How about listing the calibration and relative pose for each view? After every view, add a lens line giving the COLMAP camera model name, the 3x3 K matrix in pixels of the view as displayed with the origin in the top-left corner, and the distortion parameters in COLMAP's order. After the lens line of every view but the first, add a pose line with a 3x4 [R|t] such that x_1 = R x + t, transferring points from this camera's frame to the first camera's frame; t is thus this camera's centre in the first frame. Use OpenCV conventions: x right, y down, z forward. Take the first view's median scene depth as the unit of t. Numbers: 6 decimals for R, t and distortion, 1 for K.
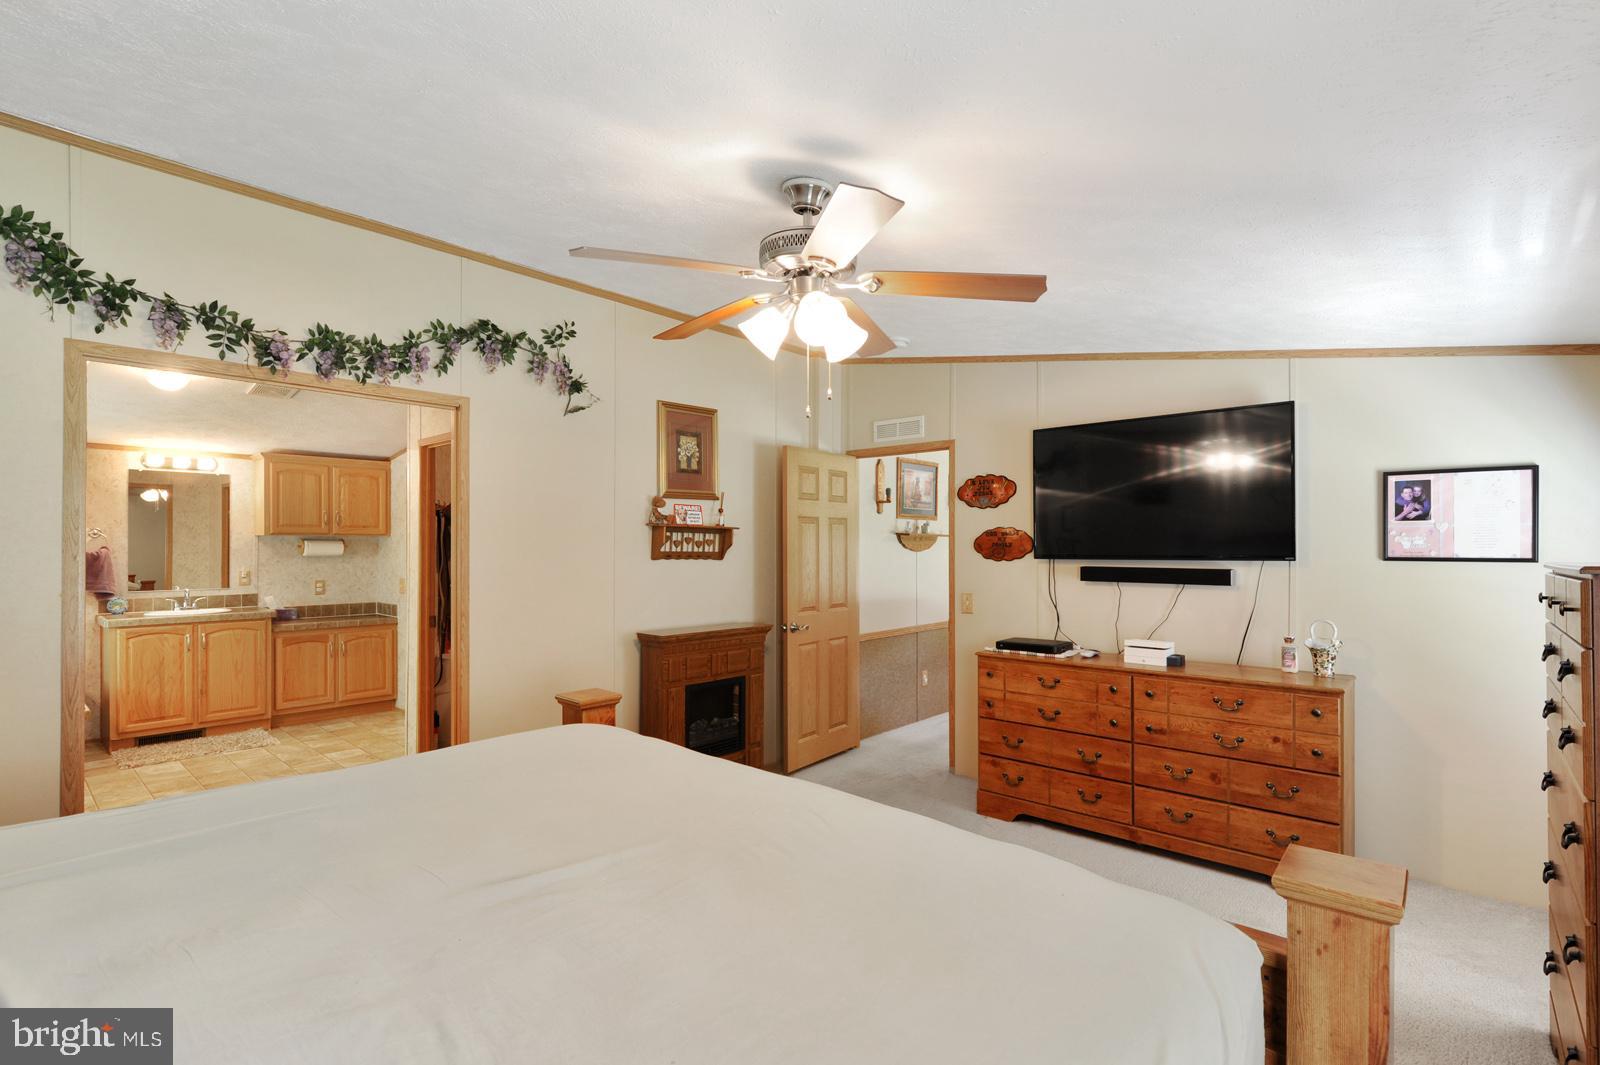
lens RADIAL K [[748.2, 0, 798.3], [0, 748.2, 541.4], [0, 0, 1]] dist [-0.003517, -0.000019]
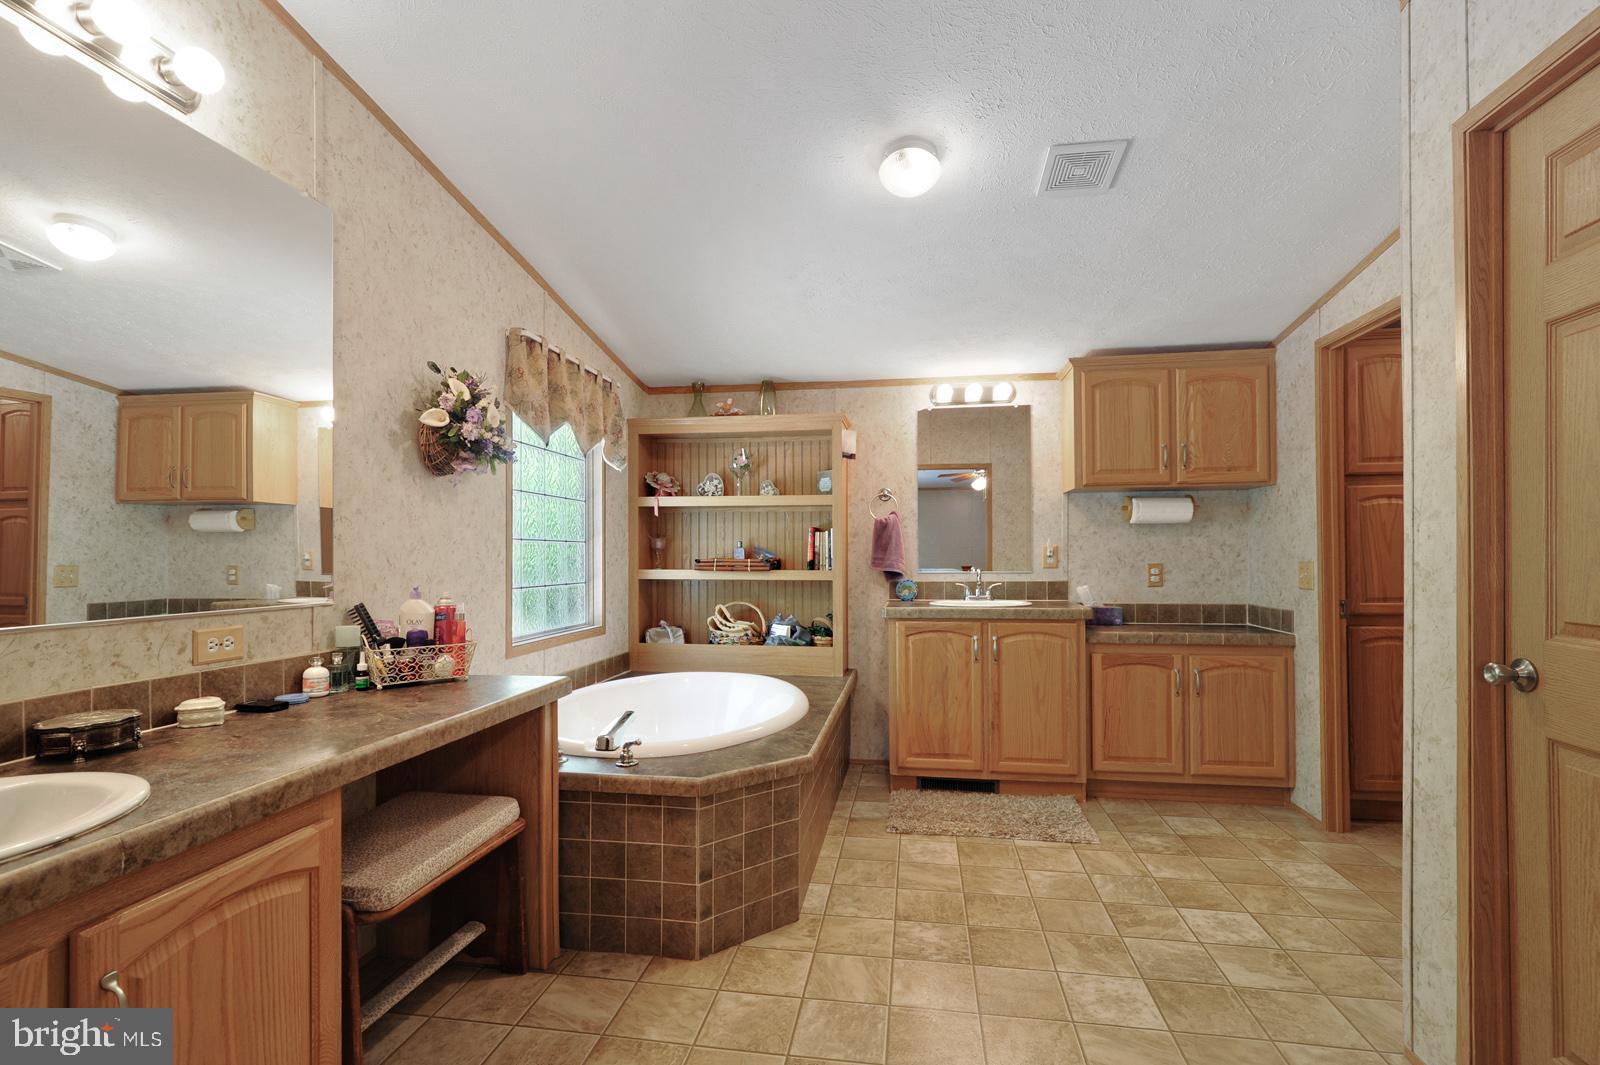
lens RADIAL K [[733.4, 0, 807.0], [0, 733.4, 554.4], [0, 0, 1]] dist [0.000854, 0.000061]
pose [[0.551691, -0.004237, -0.834038, -0.322193], [0.009253, 0.999957, 0.001041, 0.045023], [0.833997, -0.008292, 0.551706, 0.467708]]
